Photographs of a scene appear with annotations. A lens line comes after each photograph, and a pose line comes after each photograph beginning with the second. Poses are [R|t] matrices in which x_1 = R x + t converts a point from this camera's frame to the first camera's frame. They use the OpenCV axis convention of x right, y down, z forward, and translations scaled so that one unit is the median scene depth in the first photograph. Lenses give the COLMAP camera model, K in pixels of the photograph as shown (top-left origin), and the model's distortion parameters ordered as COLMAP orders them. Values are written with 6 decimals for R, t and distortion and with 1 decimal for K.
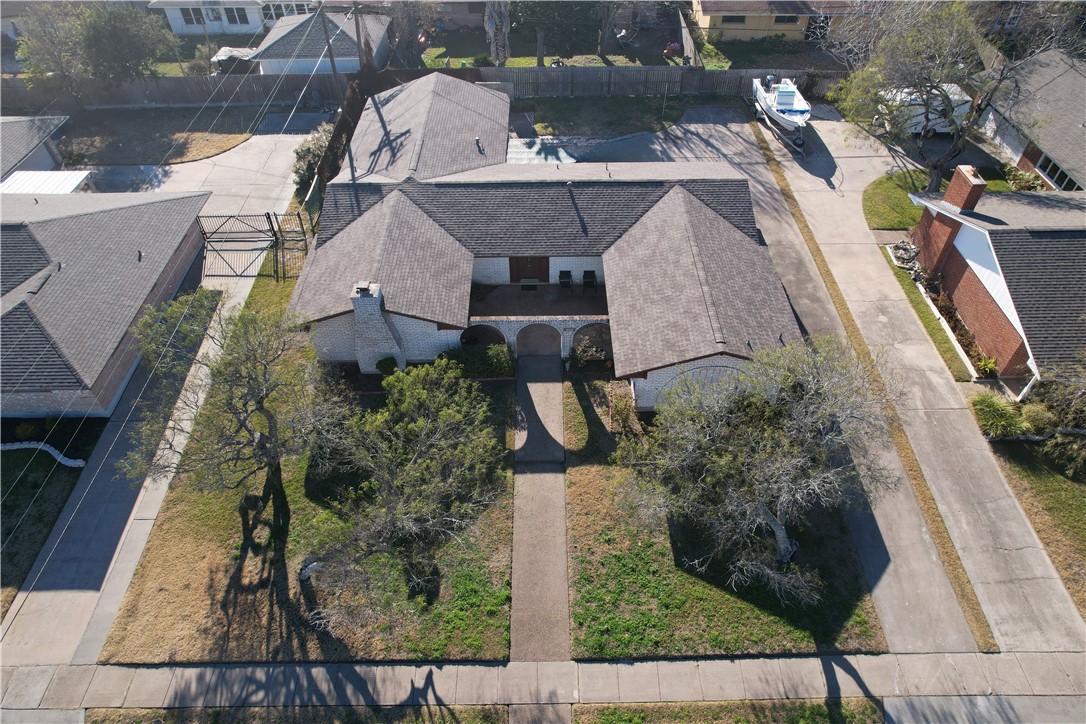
lens RADIAL K [[694.7, 0, 548.0], [0, 694.7, 364.6], [0, 0, 1]] dist [-0.080796, 0.067928]
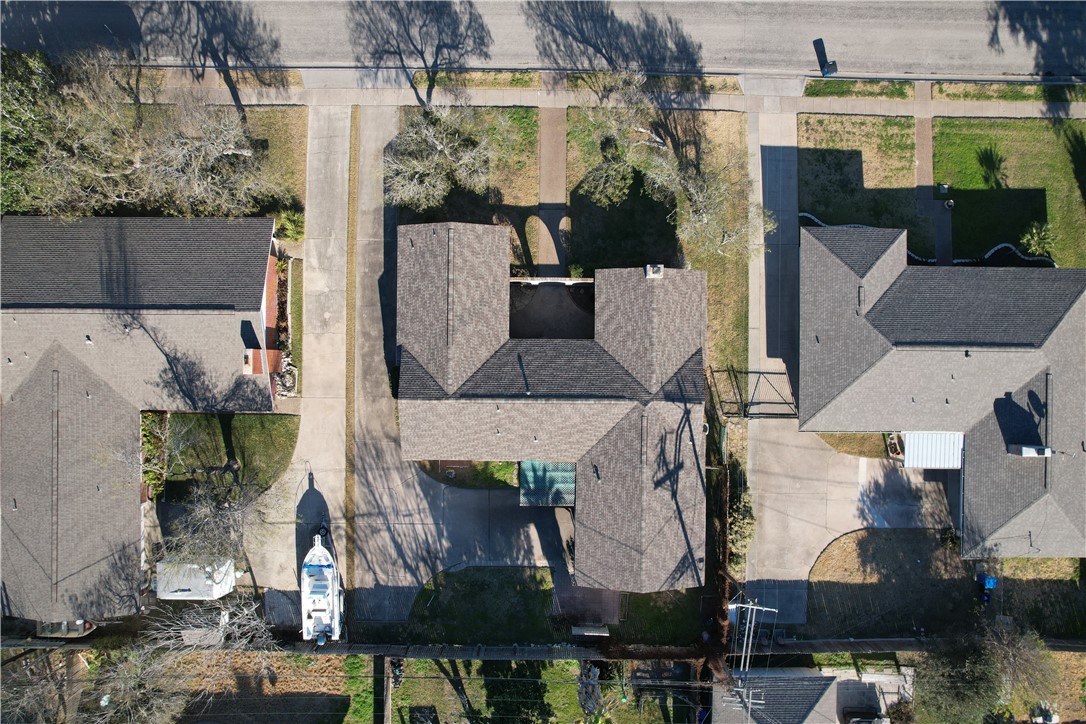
lens RADIAL K [[694.7, 0, 548.0], [0, 694.7, 364.6], [0, 0, 1]] dist [-0.080796, 0.067928]
pose [[-0.999766, -0.021344, -0.003638, -0.001737], [0.012901, -0.722172, 0.691594, -1.173177], [-0.017389, 0.691385, 0.722278, -0.044661]]
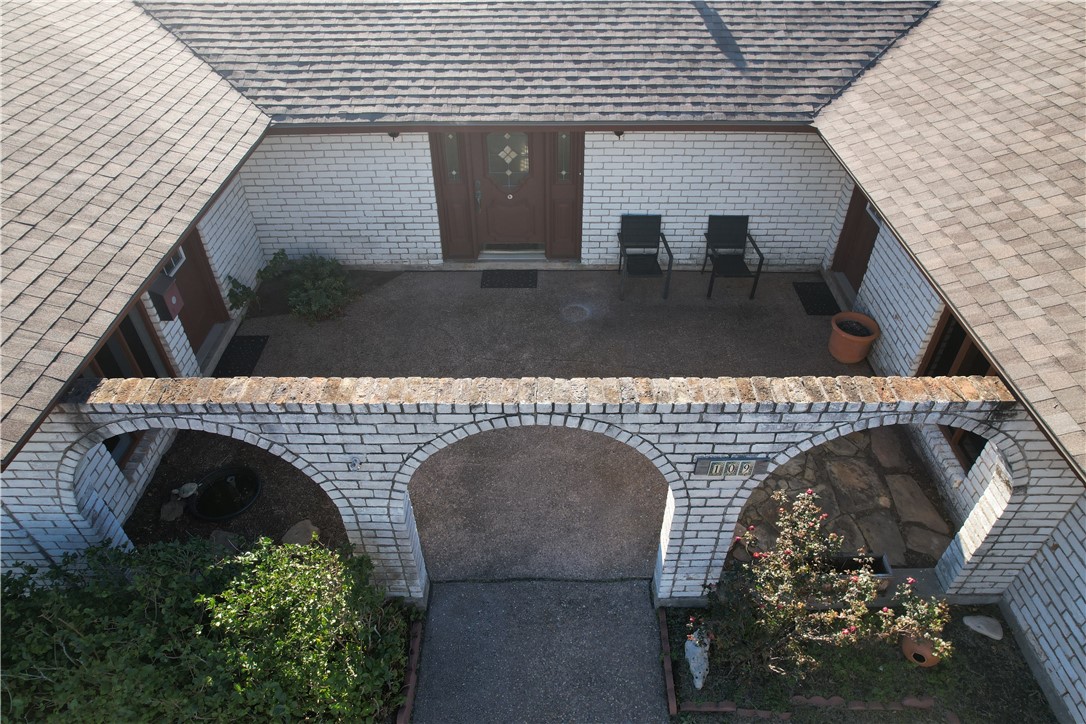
lens RADIAL K [[694.7, 0, 548.0], [0, 694.7, 364.6], [0, 0, 1]] dist [-0.080796, 0.067928]
pose [[0.999888, 0.008067, -0.012639, -0.007948], [-0.009219, 0.995537, -0.093920, -0.050975], [0.011825, 0.094026, 0.995499, 0.735954]]
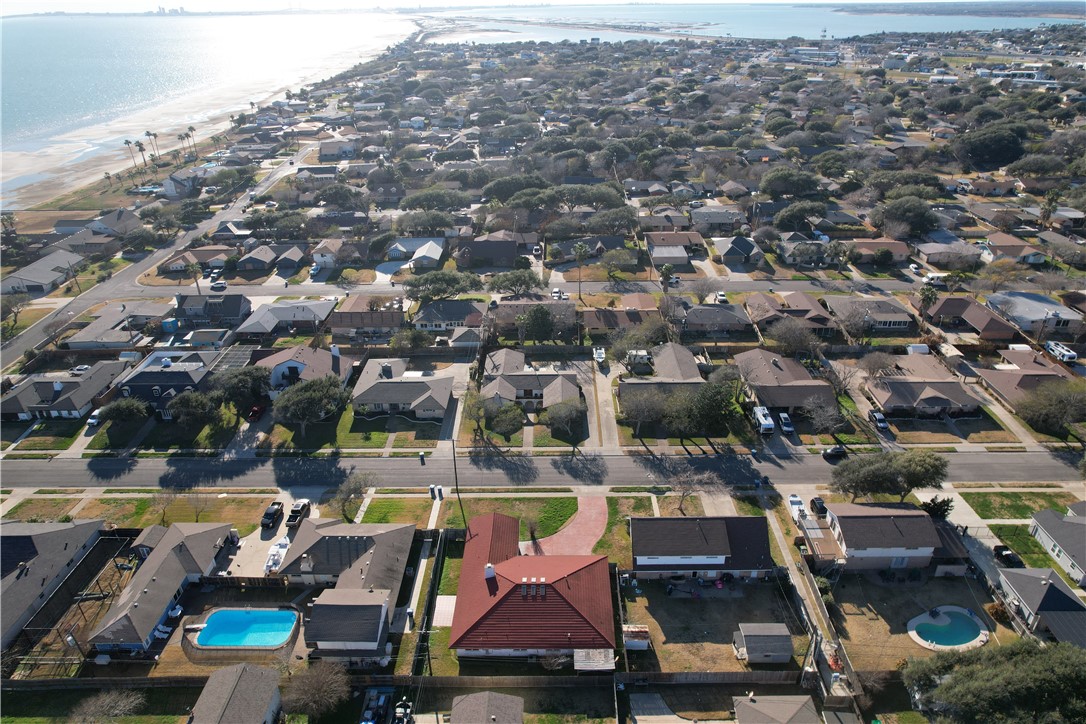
lens RADIAL K [[694.7, 0, 548.0], [0, 694.7, 364.6], [0, 0, 1]] dist [-0.080796, 0.067928]
pose [[0.999765, 0.003512, -0.021384, 0.200093], [-0.009825, 0.952982, -0.302869, 1.062561], [0.019315, 0.303008, 0.952792, -3.401767]]
